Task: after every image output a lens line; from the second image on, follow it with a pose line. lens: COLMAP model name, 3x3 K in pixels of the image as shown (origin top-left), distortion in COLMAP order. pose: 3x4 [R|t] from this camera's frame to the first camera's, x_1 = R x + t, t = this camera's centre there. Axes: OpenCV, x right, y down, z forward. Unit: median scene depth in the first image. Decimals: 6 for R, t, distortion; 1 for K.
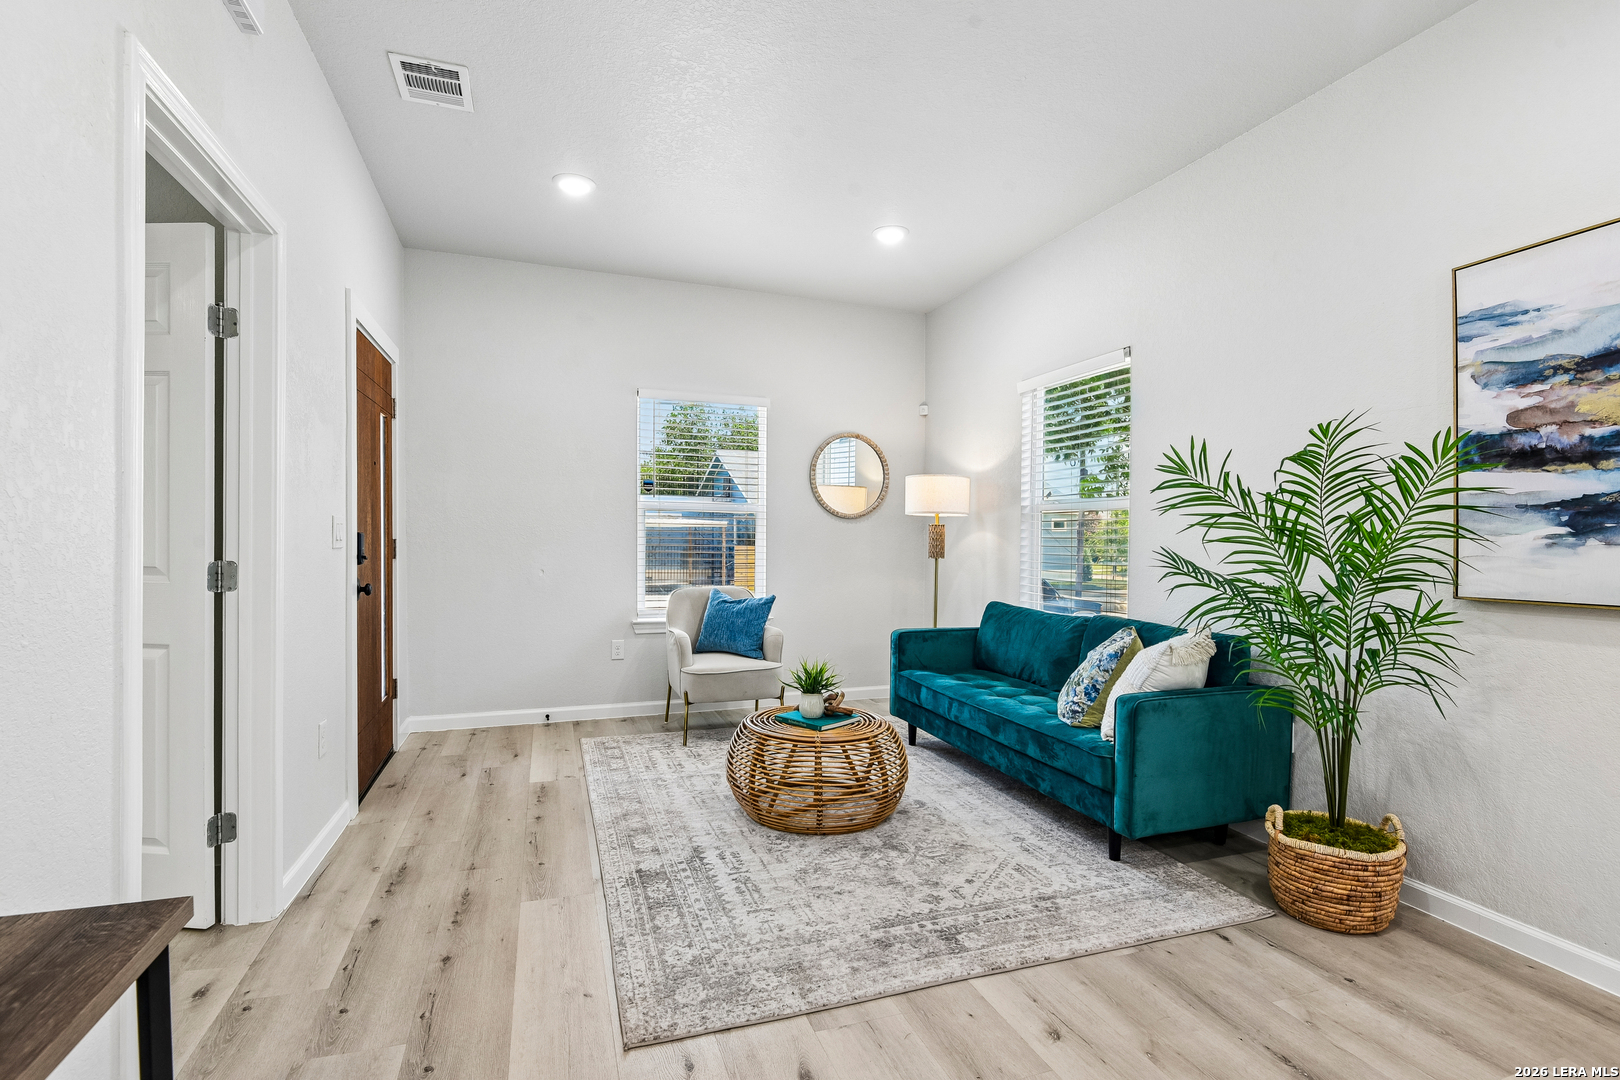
lens RADIAL K [[761.6, 0, 800.6], [0, 761.6, 537.7], [0, 0, 1]] dist [-0.015755, -0.006164]
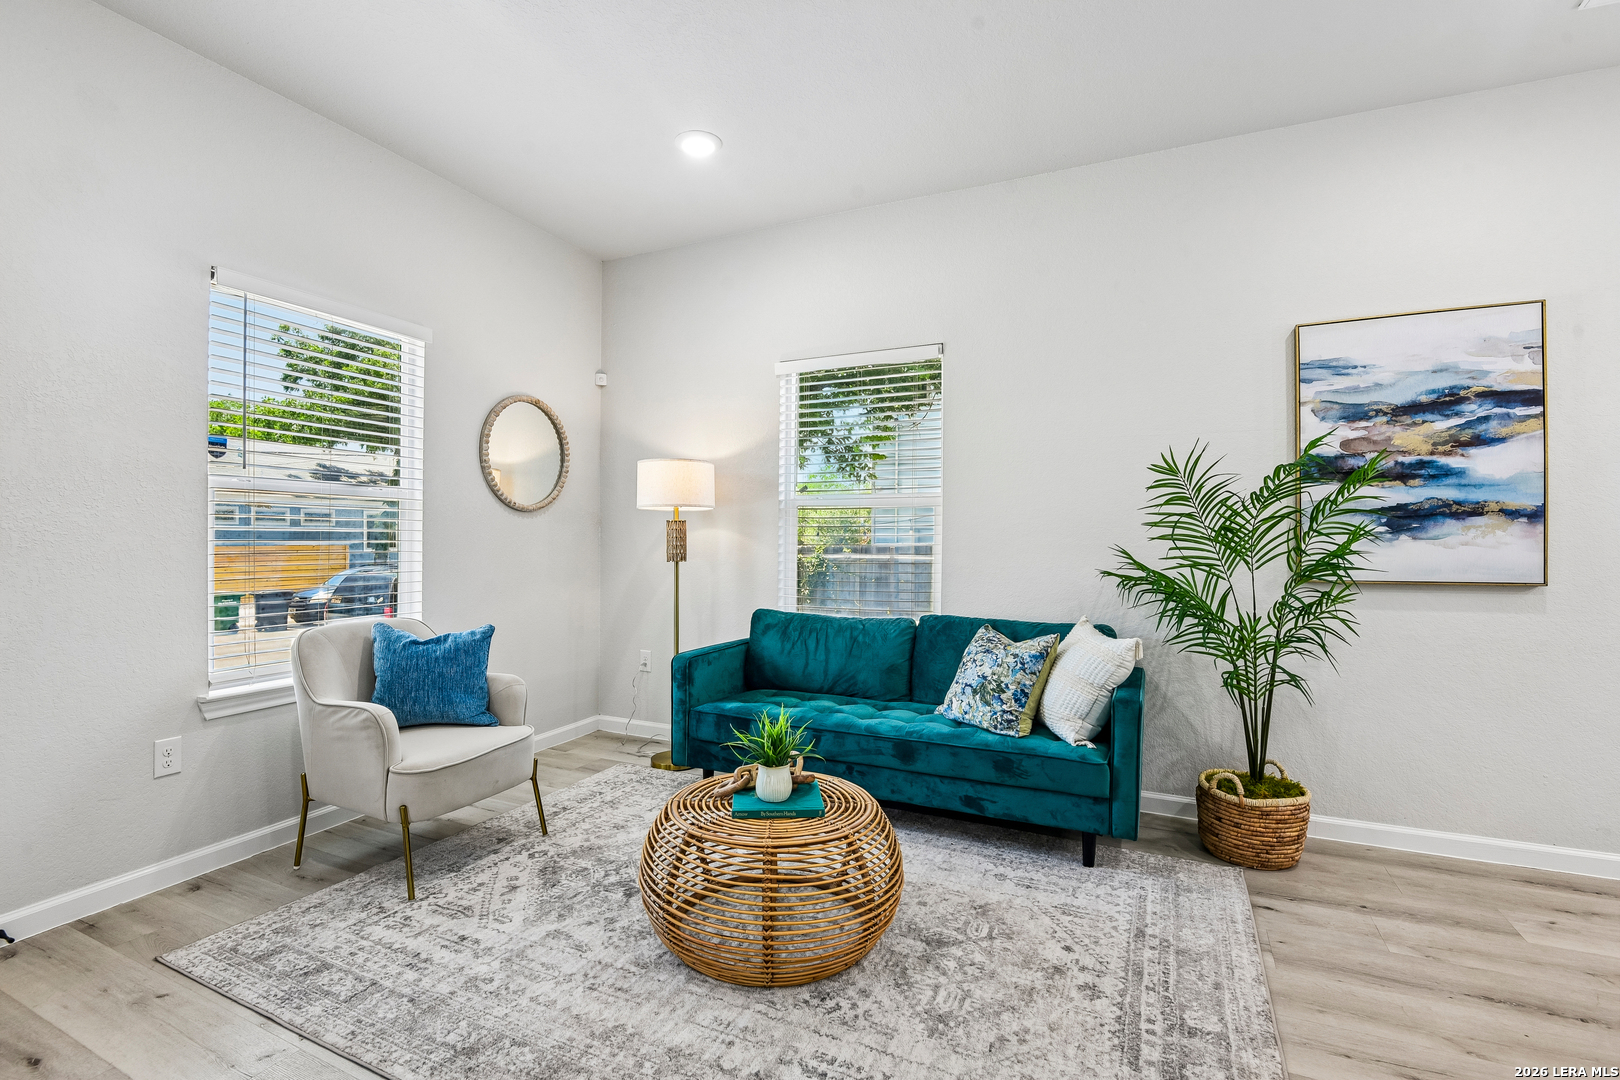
lens RADIAL K [[744.4, 0, 803.4], [0, 744.4, 538.5], [0, 0, 1]] dist [-0.008156, -0.006490]
pose [[0.697438, -0.010746, 0.716565, -0.510538], [0.005355, 0.999938, 0.009784, -0.008230], [-0.716625, -0.002987, 0.697452, 0.582357]]
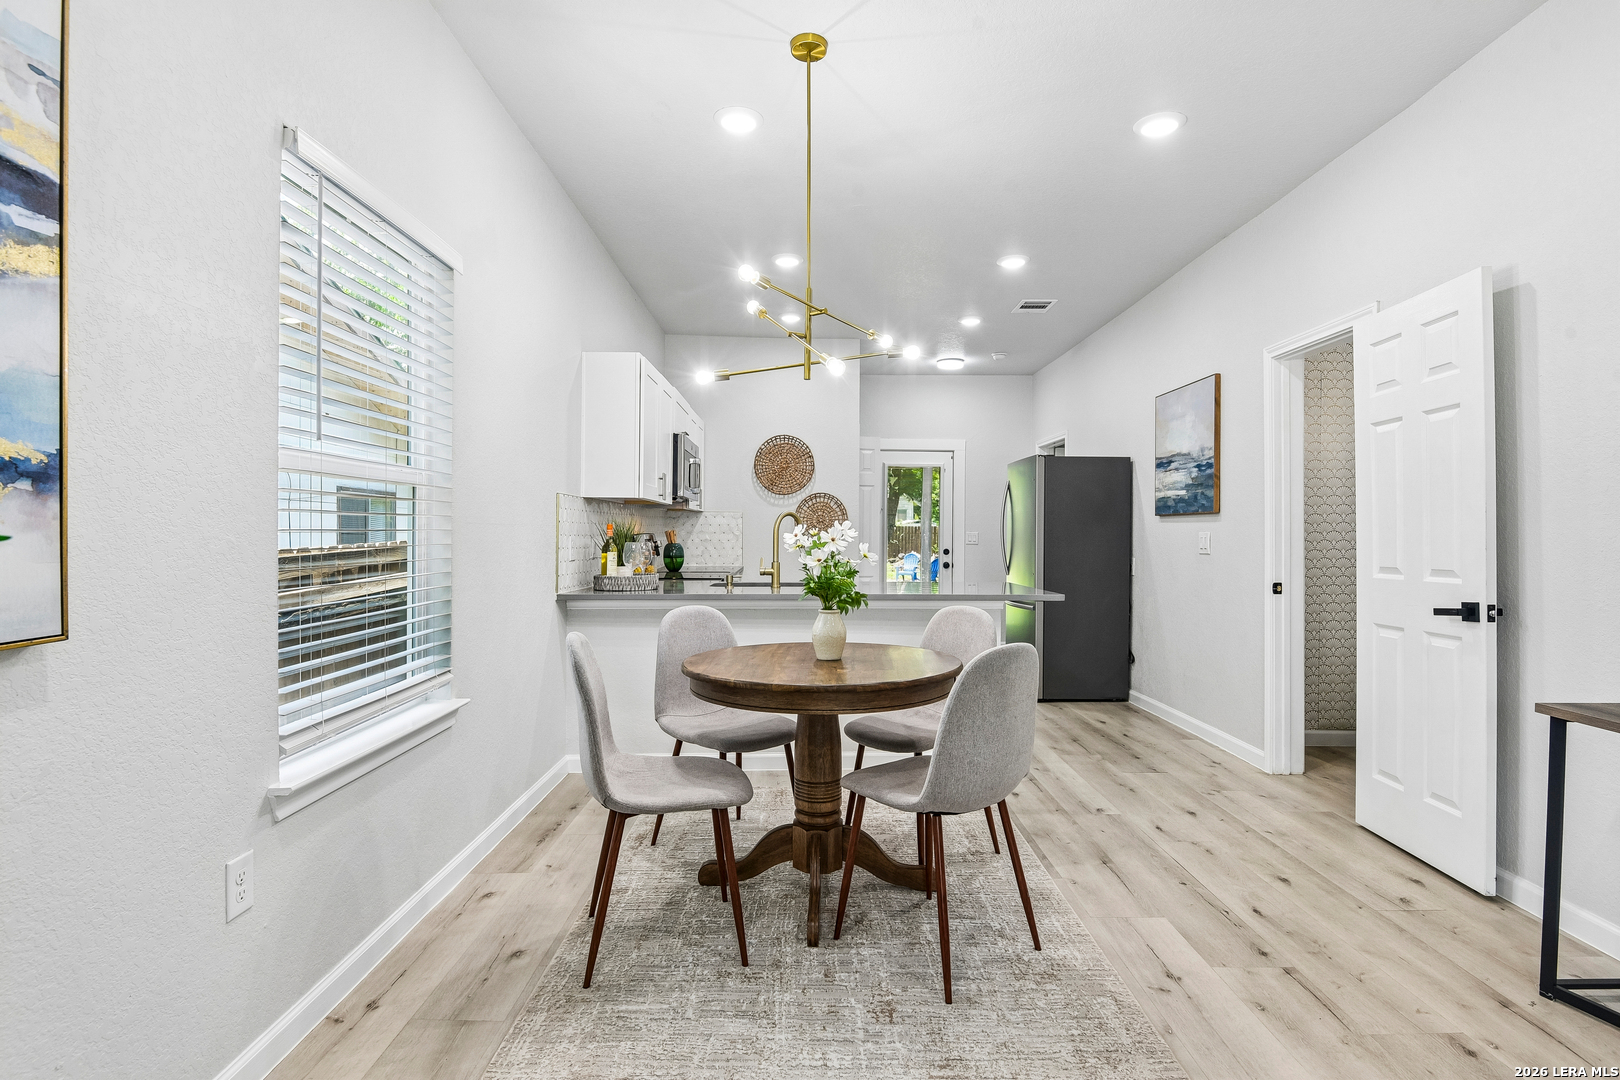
lens RADIAL K [[805.2, 0, 792.6], [0, 805.2, 541.0], [0, 0, 1]] dist [-0.019117, -0.005593]
pose [[-0.944123, -0.015718, 0.329218, 0.273697], [-0.010543, 0.999791, 0.017497, -0.000163], [-0.329424, 0.013048, -0.944092, 0.828139]]
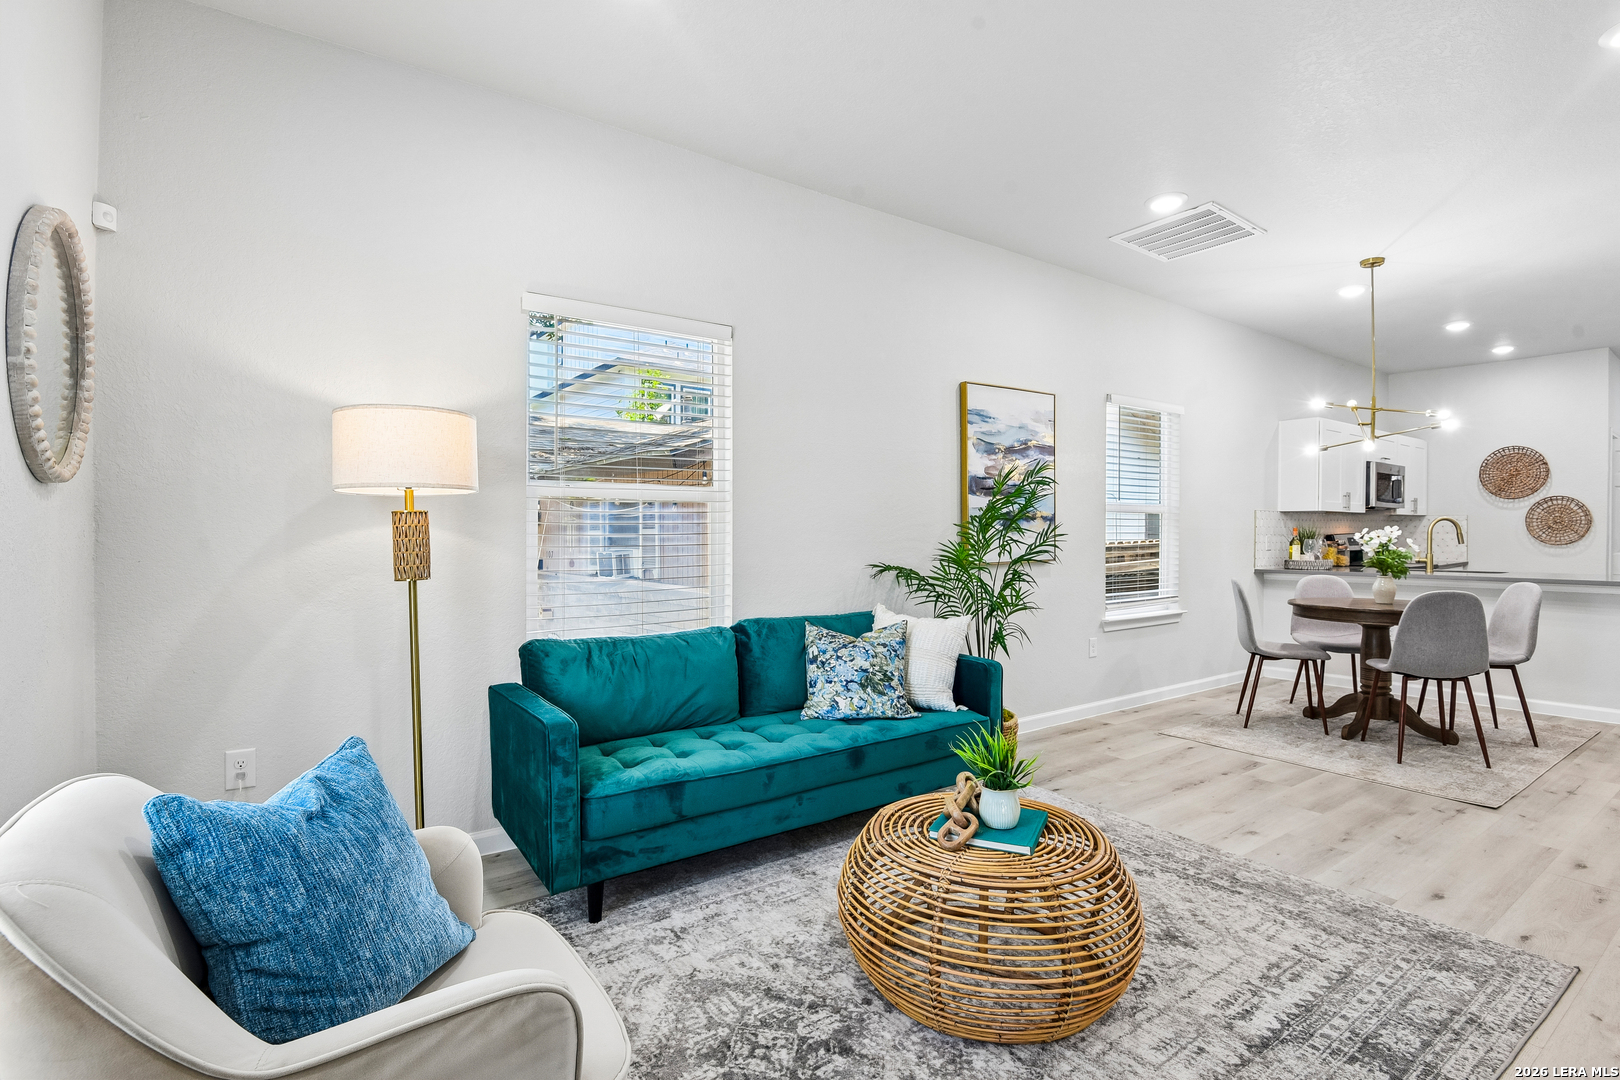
lens RADIAL K [[744.4, 0, 806.1], [0, 744.4, 538.6], [0, 0, 1]] dist [-0.008156, -0.006490]
pose [[-0.273690, -0.016802, 0.961671, -0.599464], [0.002389, 0.999832, 0.018149, -0.013171], [-0.961815, 0.007265, -0.273604, 1.503920]]
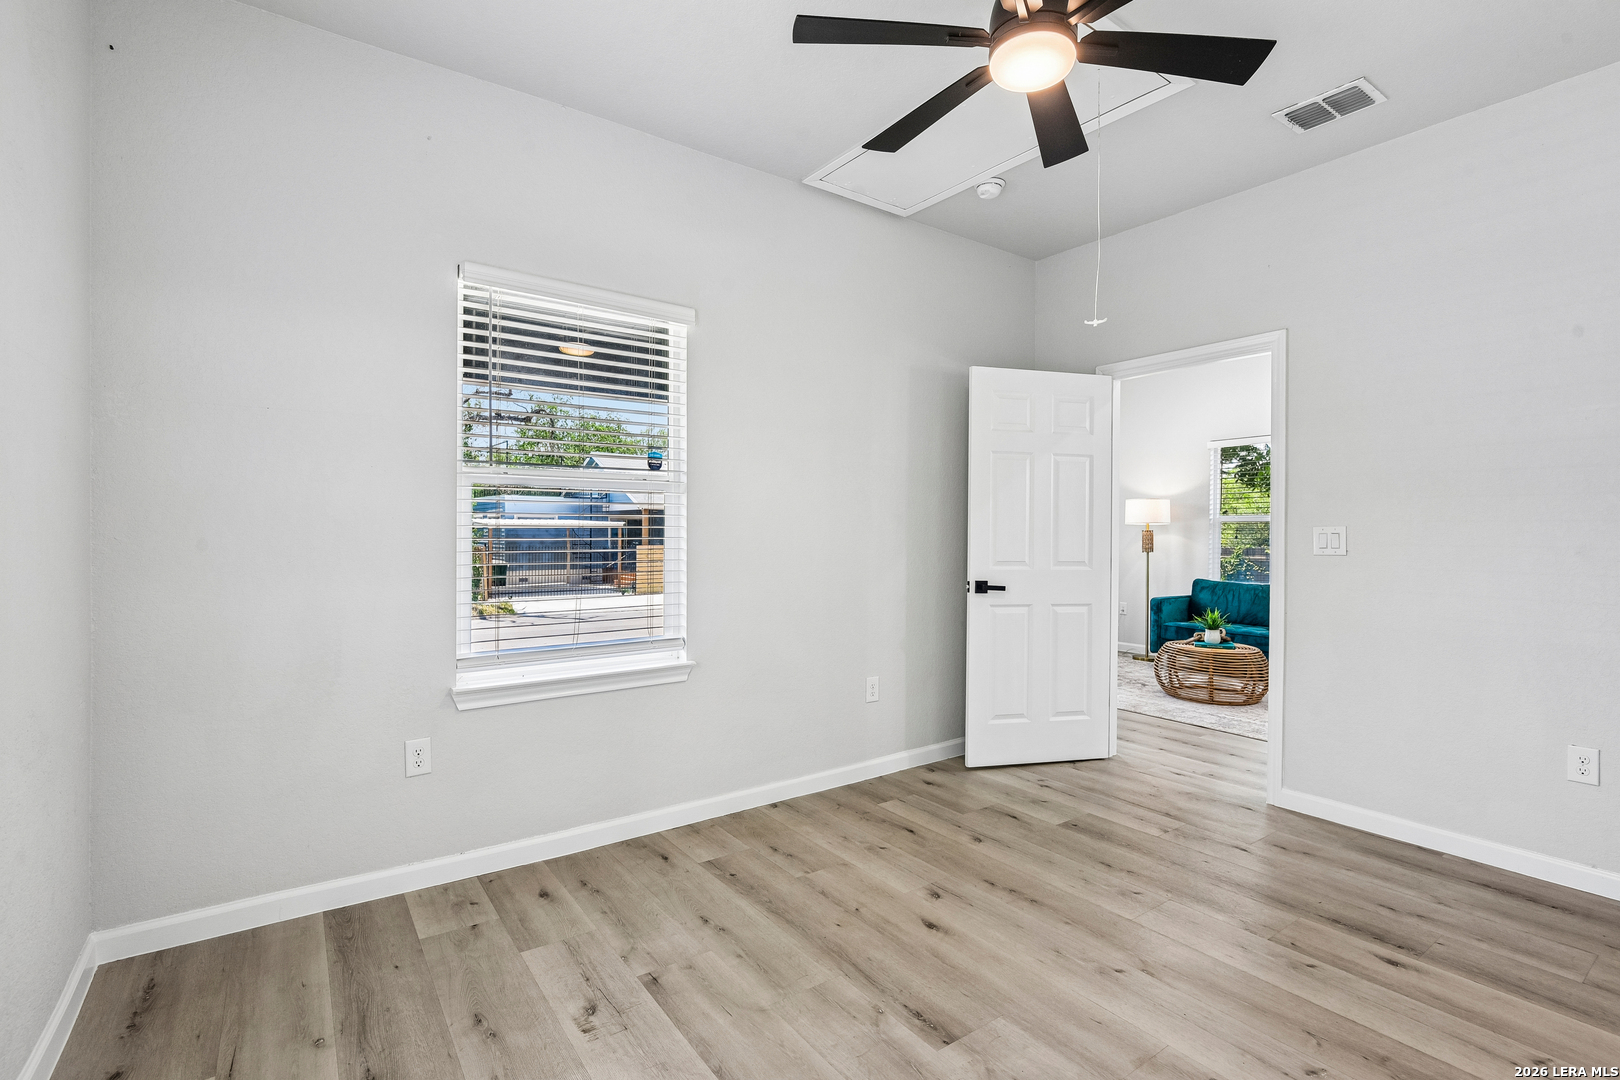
lens RADIAL K [[744.4, 0, 803.9], [0, 744.4, 537.5], [0, 0, 1]] dist [-0.008156, -0.006490]
pose [[0.959197, -0.009620, 0.282573, -1.550211], [0.008379, 0.999949, 0.005602, -0.027941], [-0.282613, -0.003005, 0.959229, -0.415618]]
